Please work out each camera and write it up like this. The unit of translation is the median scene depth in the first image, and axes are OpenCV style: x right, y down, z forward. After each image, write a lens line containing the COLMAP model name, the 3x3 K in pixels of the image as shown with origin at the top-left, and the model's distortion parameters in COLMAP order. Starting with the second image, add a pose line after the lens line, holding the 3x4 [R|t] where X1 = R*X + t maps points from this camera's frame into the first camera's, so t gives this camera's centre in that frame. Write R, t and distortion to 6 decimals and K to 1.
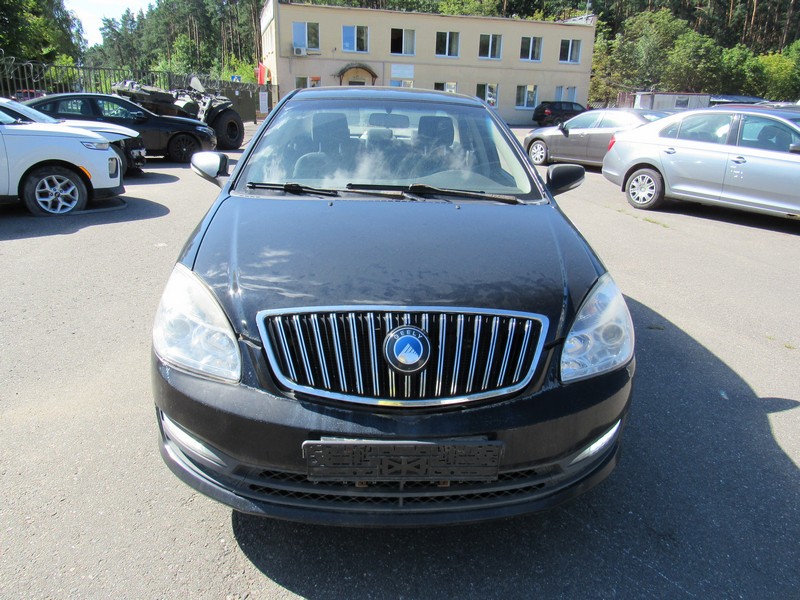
lens RADIAL K [[630.8, 0, 400.0], [0, 630.8, 300.0], [0, 0, 1]] dist [0.001242, -0.008198]
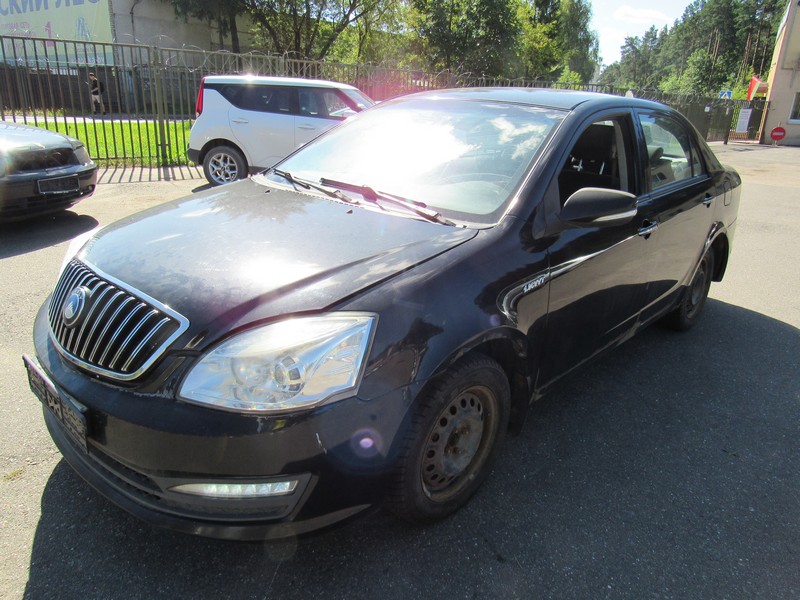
lens RADIAL K [[630.8, 0, 400.0], [0, 630.8, 300.0], [0, 0, 1]] dist [0.001242, -0.008198]
pose [[0.631416, 0.243494, -0.736223, 0.161189], [-0.265254, 0.959969, 0.090002, -0.024857], [0.728666, 0.138457, 0.670728, 0.090157]]
